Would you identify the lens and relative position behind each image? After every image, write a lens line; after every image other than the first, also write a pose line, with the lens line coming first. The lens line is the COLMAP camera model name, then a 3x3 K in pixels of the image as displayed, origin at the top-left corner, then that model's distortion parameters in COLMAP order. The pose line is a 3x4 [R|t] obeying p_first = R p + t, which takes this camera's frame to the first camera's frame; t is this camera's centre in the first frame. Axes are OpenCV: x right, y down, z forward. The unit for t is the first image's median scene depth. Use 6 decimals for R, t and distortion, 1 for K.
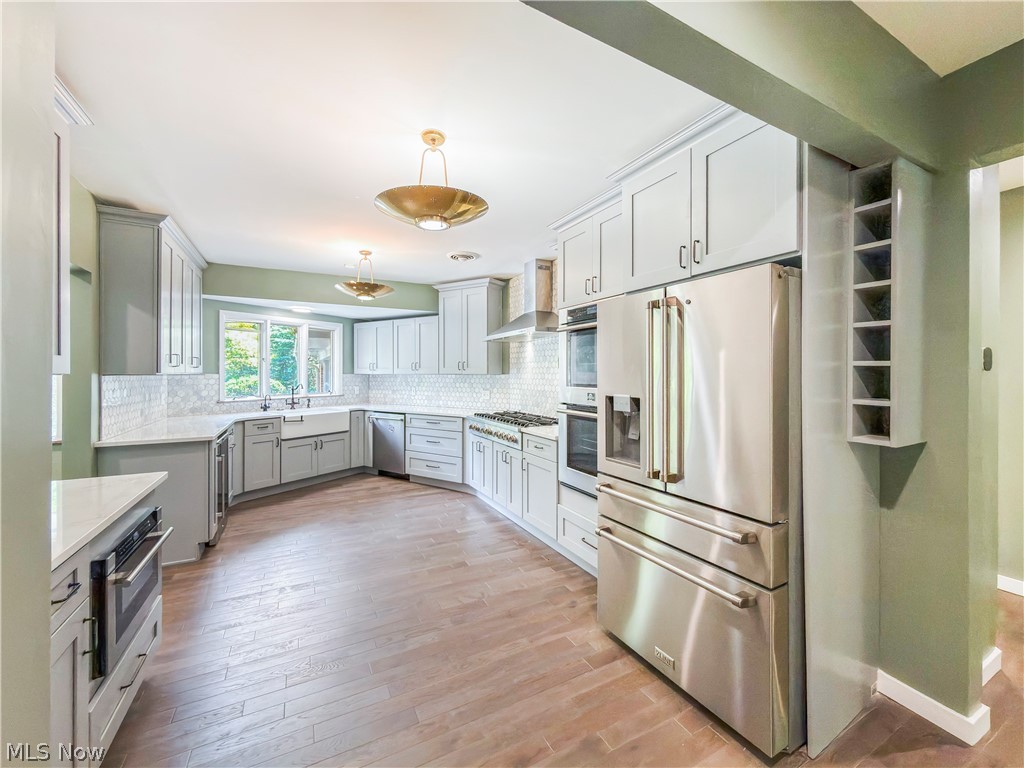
lens RADIAL K [[413.5, 0, 511.2], [0, 413.5, 379.1], [0, 0, 1]] dist [0.001452, 0.000135]
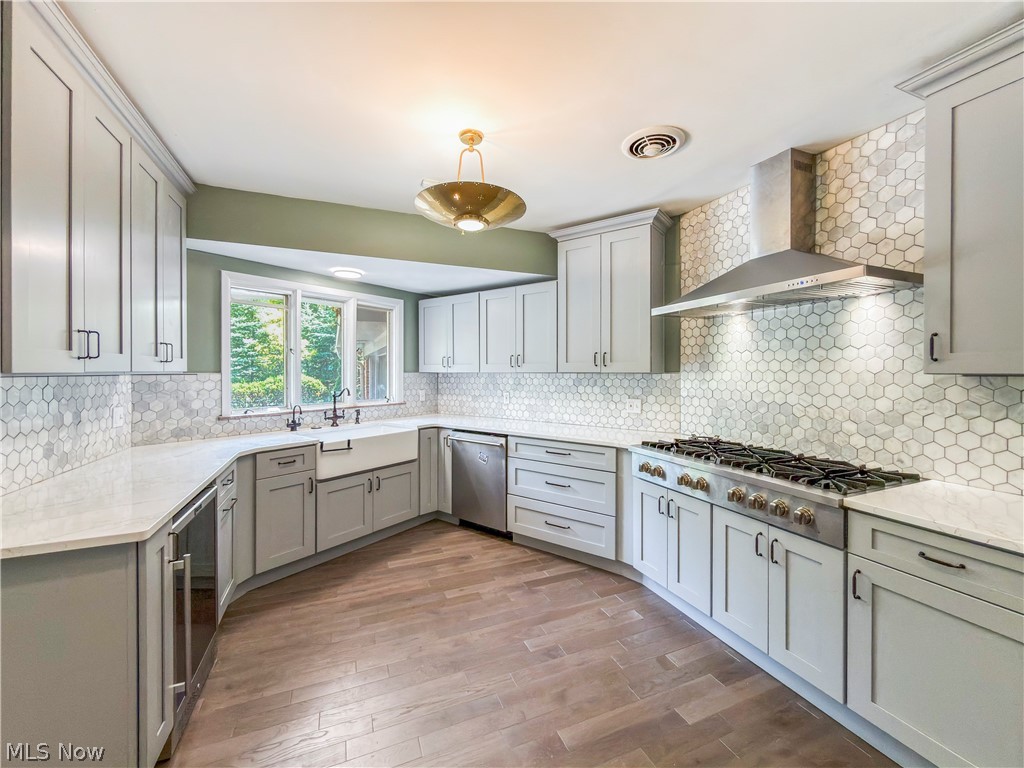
lens RADIAL K [[413.5, 0, 512.8], [0, 413.5, 377.4], [0, 0, 1]] dist [0.001452, 0.000135]
pose [[0.997003, -0.000239, -0.077367, -0.203623], [0.000342, 0.999999, 0.001324, -0.006139], [0.077367, -0.001347, 0.997002, 0.382624]]
